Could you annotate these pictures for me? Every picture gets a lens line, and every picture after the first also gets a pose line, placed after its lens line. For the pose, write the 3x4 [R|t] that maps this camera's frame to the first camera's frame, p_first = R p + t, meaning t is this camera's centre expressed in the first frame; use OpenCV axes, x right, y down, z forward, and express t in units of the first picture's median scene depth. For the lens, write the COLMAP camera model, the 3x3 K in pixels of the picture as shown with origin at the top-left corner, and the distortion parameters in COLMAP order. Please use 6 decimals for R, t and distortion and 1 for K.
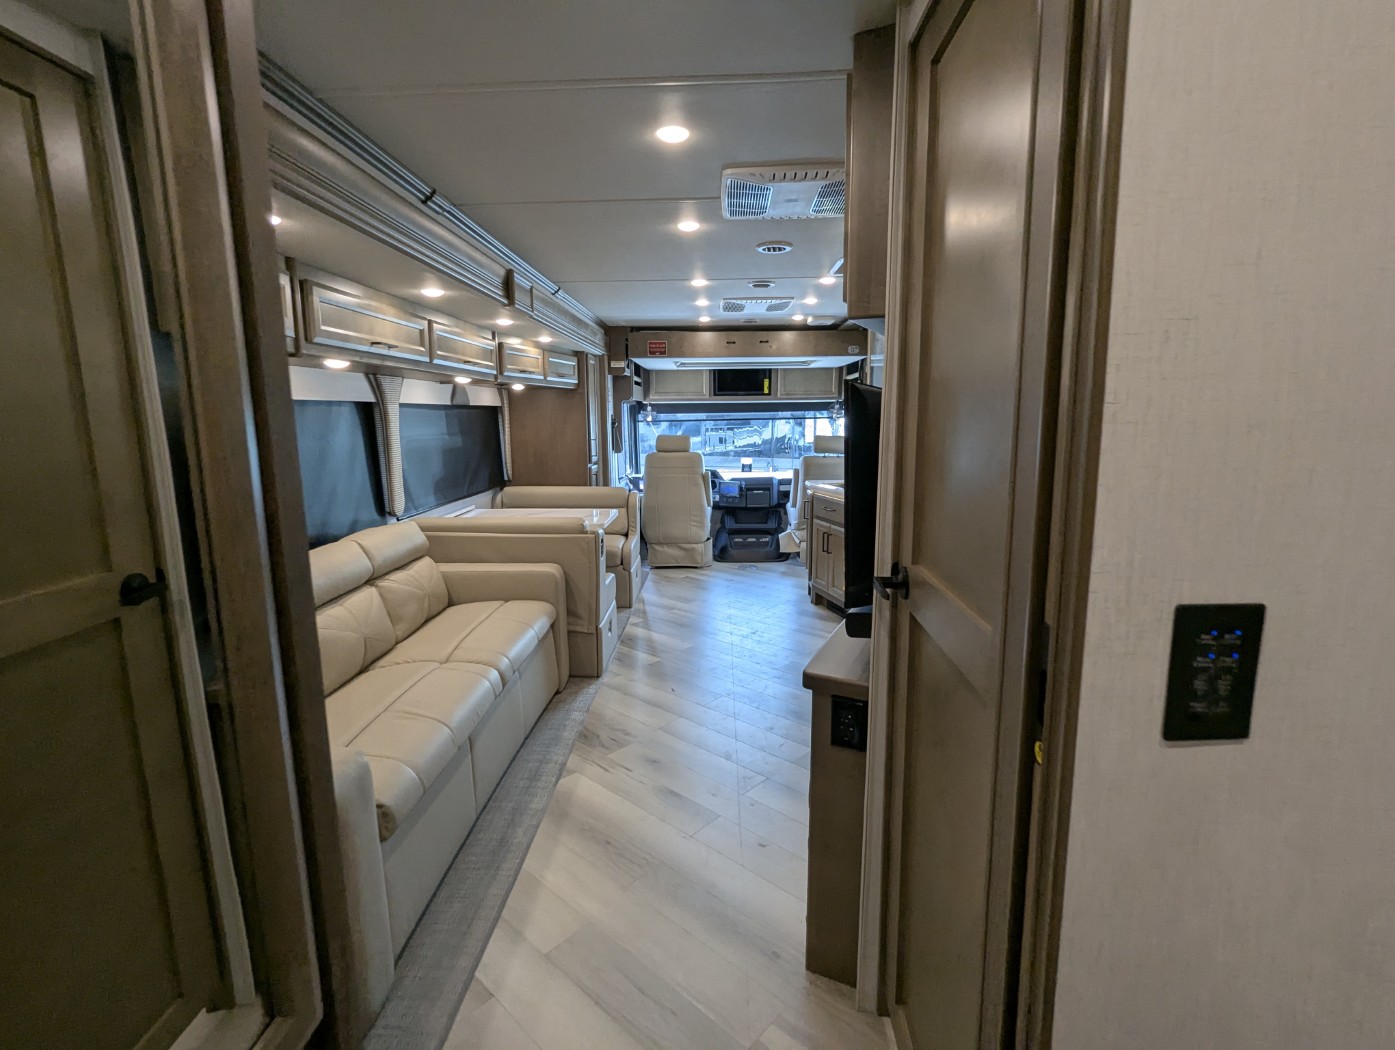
lens RADIAL K [[662.6, 0, 696.3], [0, 662.6, 525.3], [0, 0, 1]] dist [-0.003828, 0.002486]
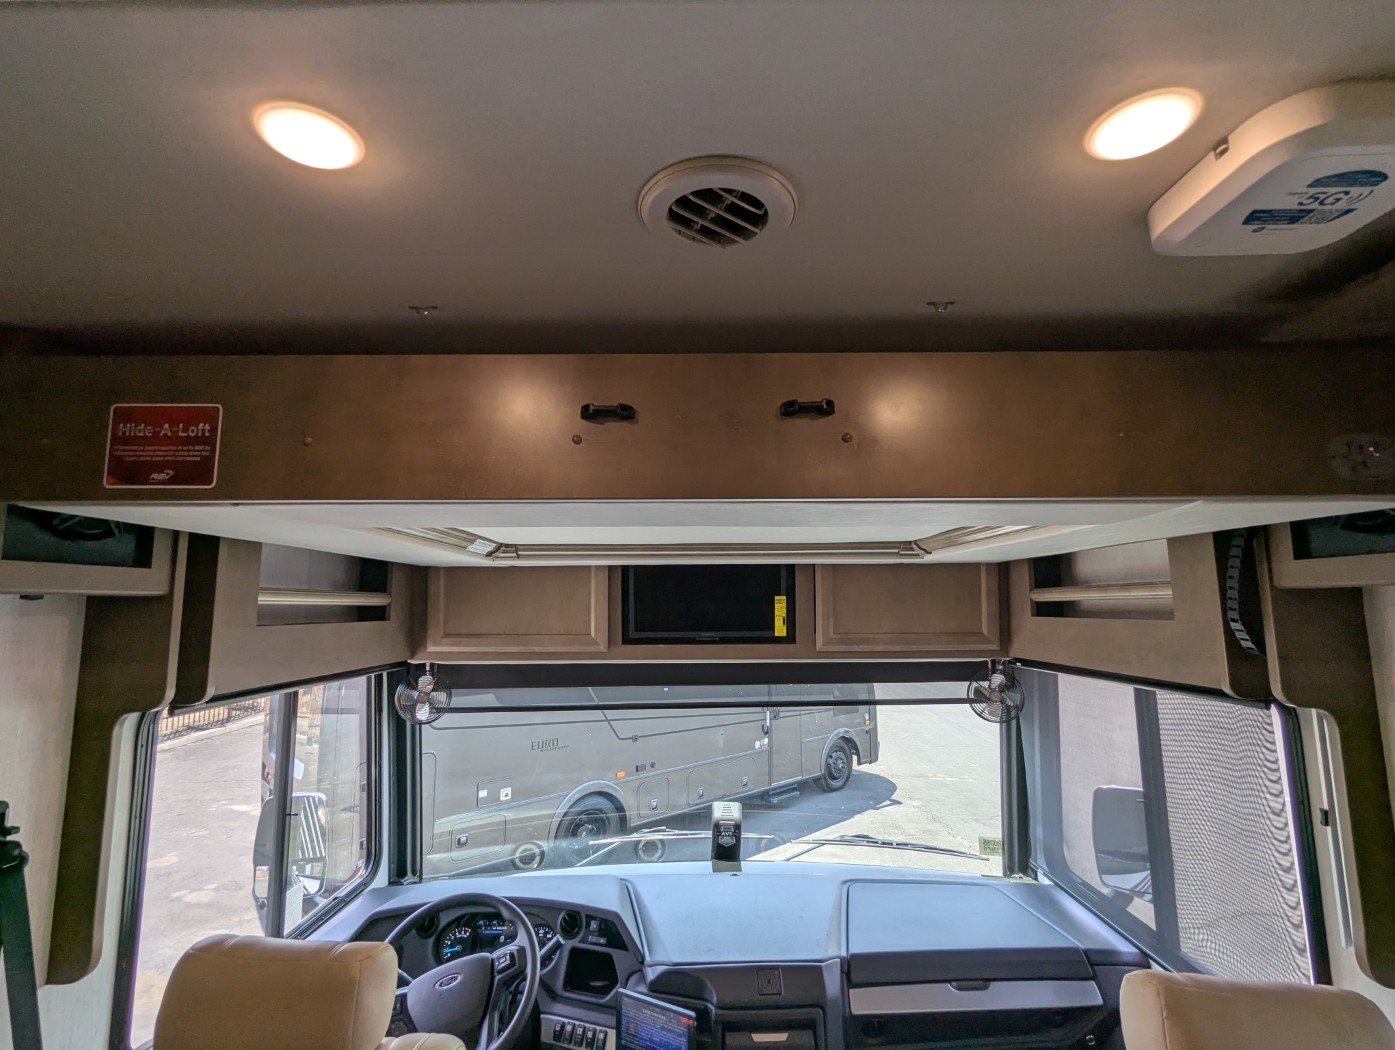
lens RADIAL K [[662.6, 0, 696.3], [0, 662.6, 525.3], [0, 0, 1]] dist [-0.003828, 0.002486]
pose [[0.999733, 0.005499, 0.022449, 0.072894], [0.001093, 0.958947, -0.283585, -0.208782], [-0.023087, 0.283533, 0.958684, 0.876400]]
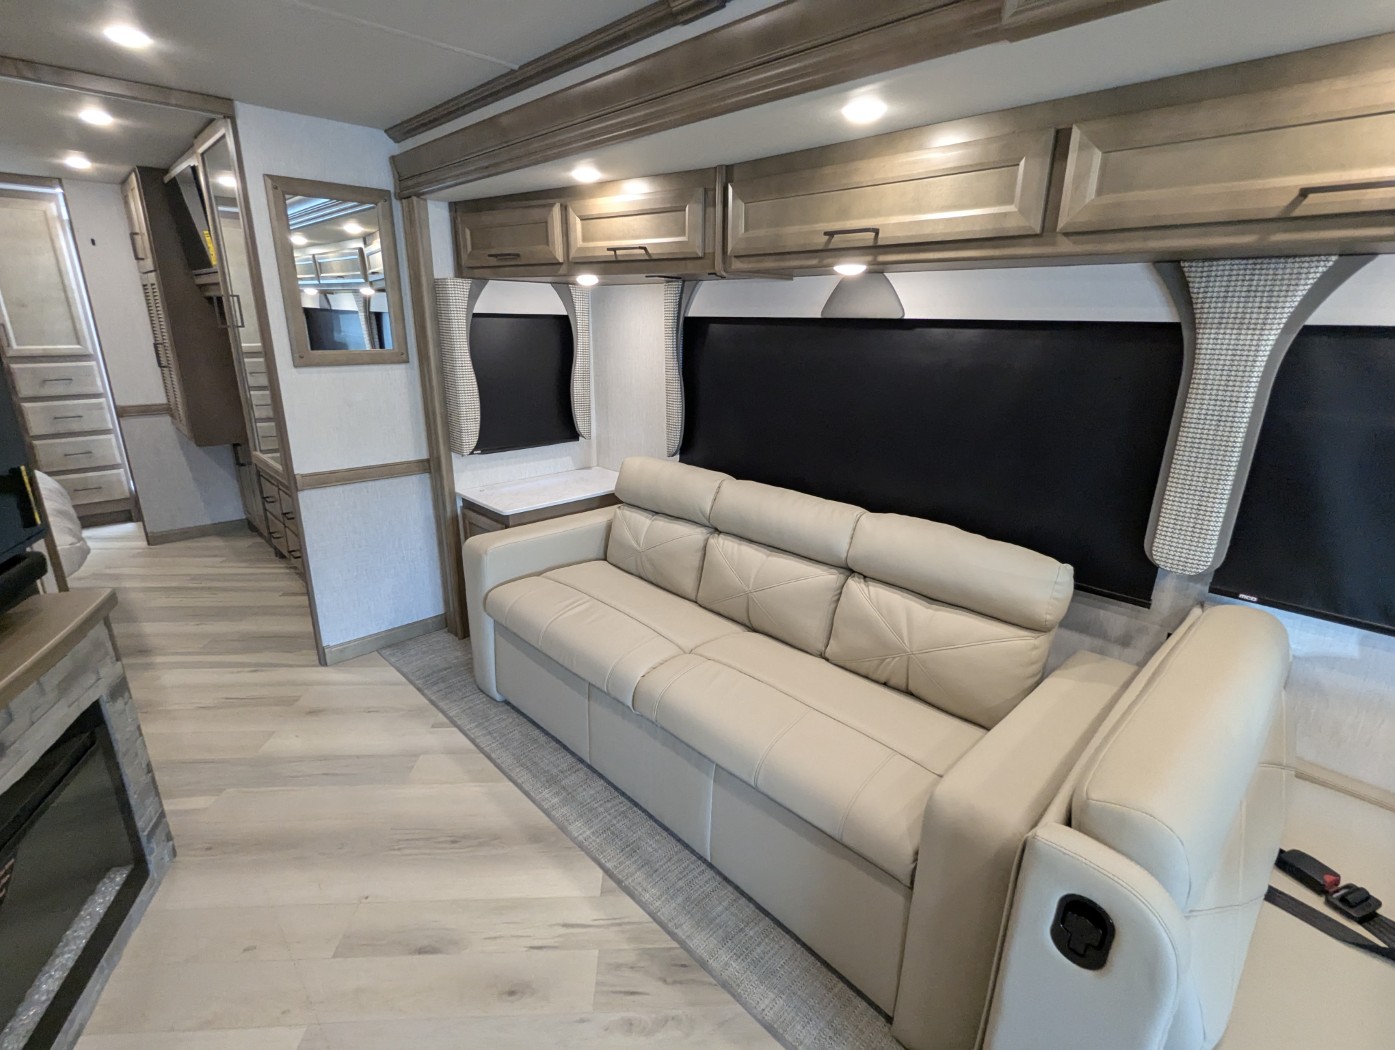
lens RADIAL K [[662.6, 0, 696.3], [0, 662.6, 525.3], [0, 0, 1]] dist [-0.003828, 0.002486]
pose [[-0.695648, 0.217945, -0.684524, 0.061434], [-0.125181, 0.901514, 0.414248, -0.122394], [0.707392, 0.373861, -0.599854, 0.643657]]
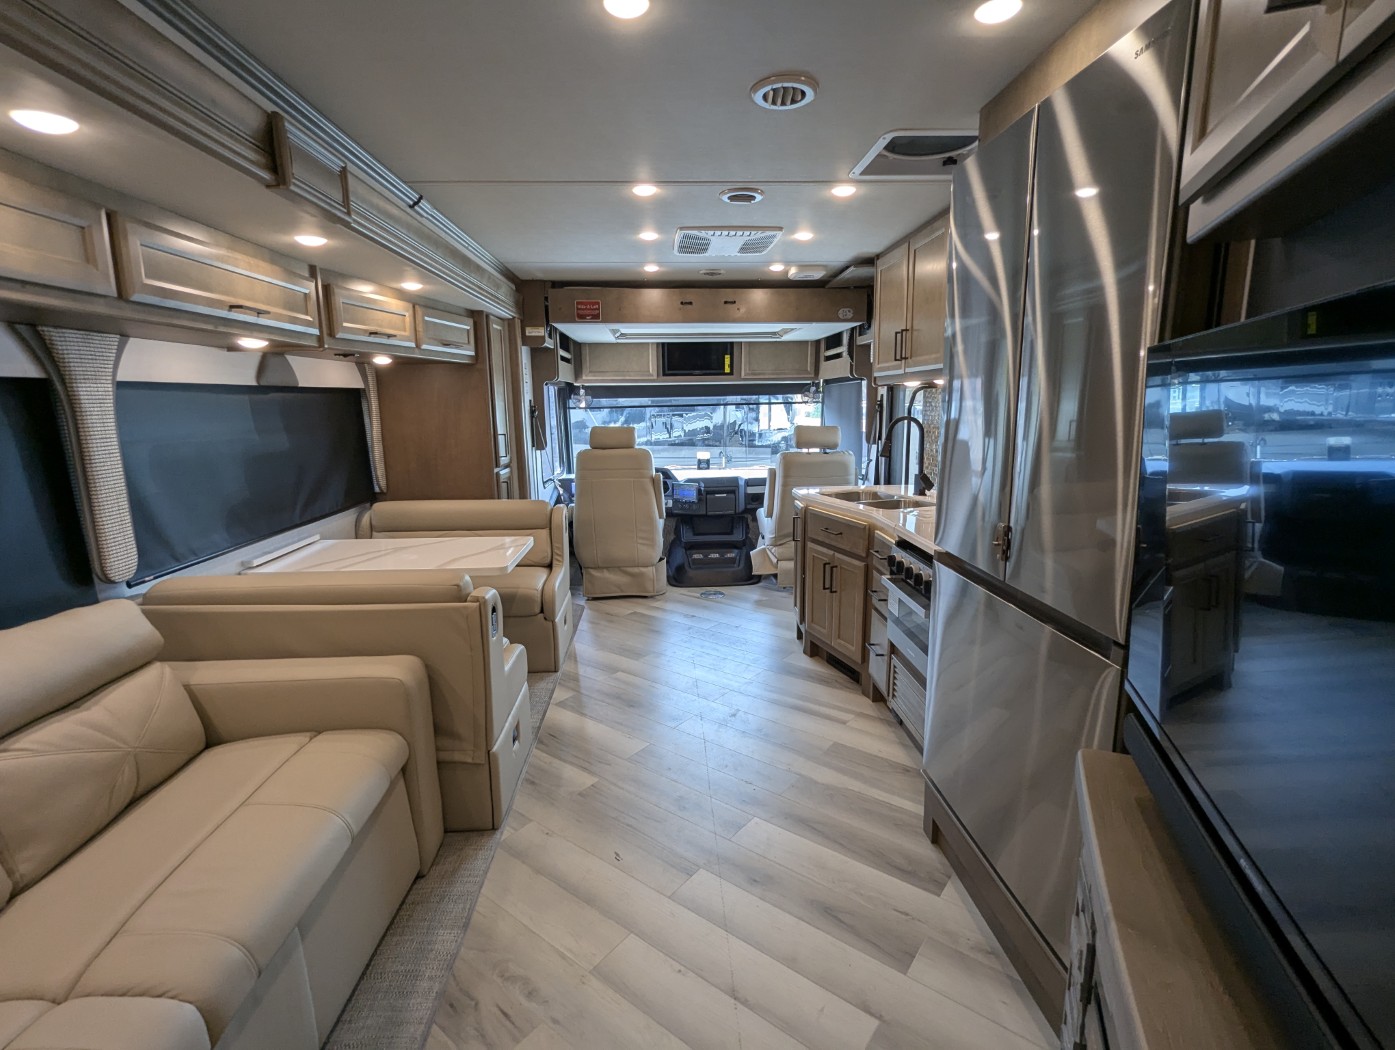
lens RADIAL K [[662.6, 0, 696.3], [0, 662.6, 525.3], [0, 0, 1]] dist [-0.003828, 0.002486]
pose [[0.996365, -0.020276, 0.082734, -0.004367], [0.018432, 0.999566, 0.022985, -0.041367], [-0.083165, -0.021376, 0.996307, 0.249602]]
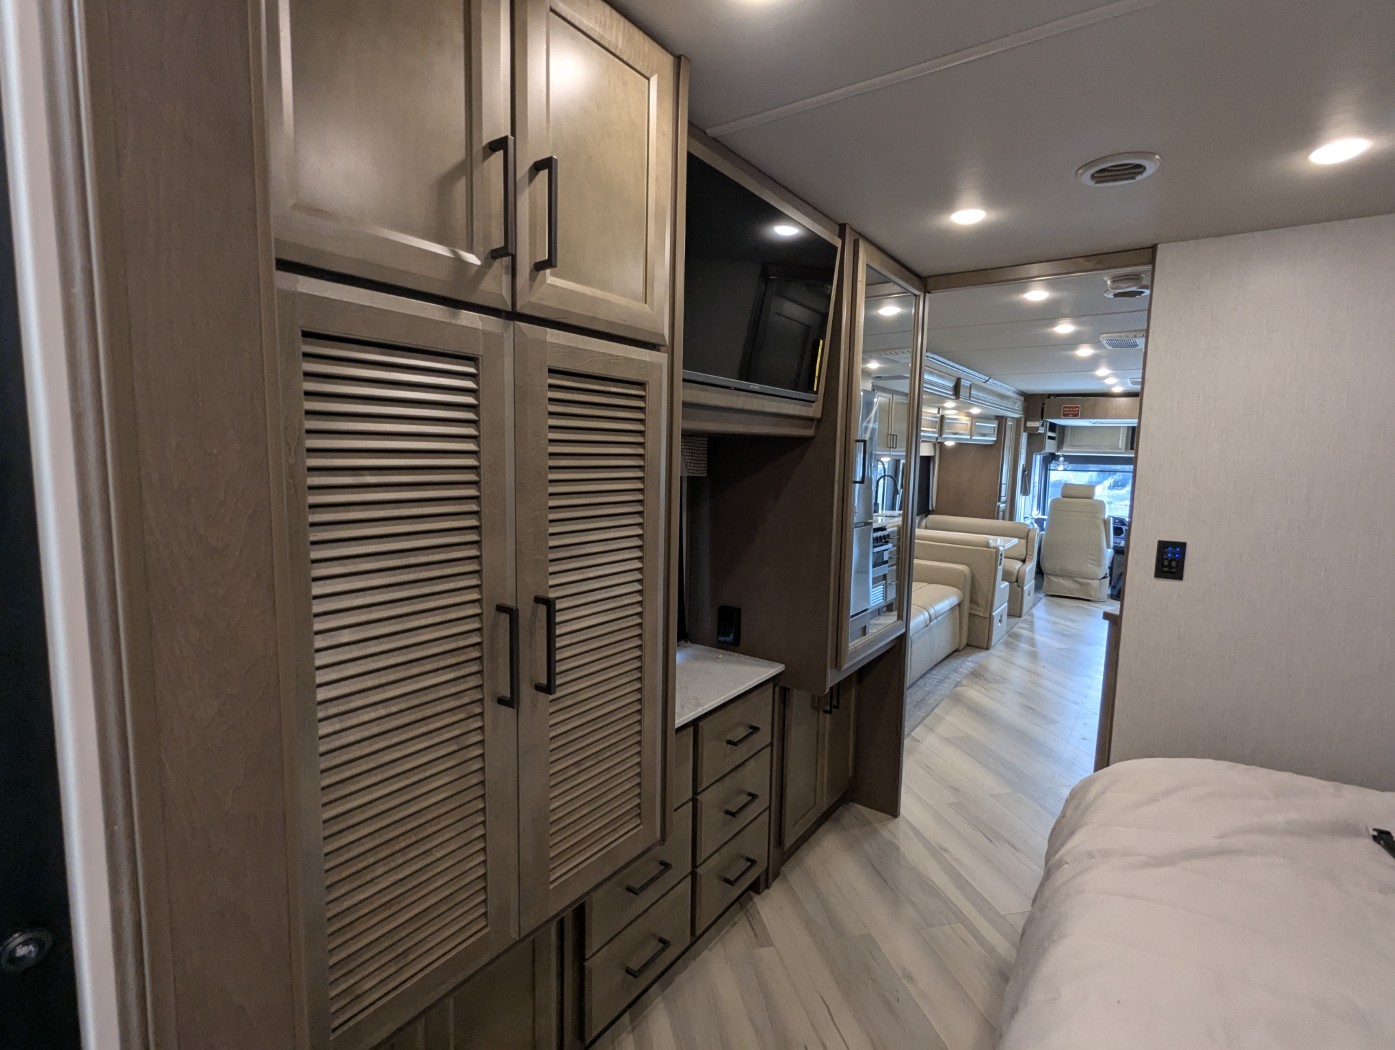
lens RADIAL K [[662.6, 0, 696.3], [0, 662.6, 525.3], [0, 0, 1]] dist [-0.003828, 0.002486]
pose [[0.828532, 0.094590, -0.551895, 0.062018], [-0.124513, 0.992074, -0.016893, 0.043289], [0.545923, 0.082715, 0.833743, -0.365591]]
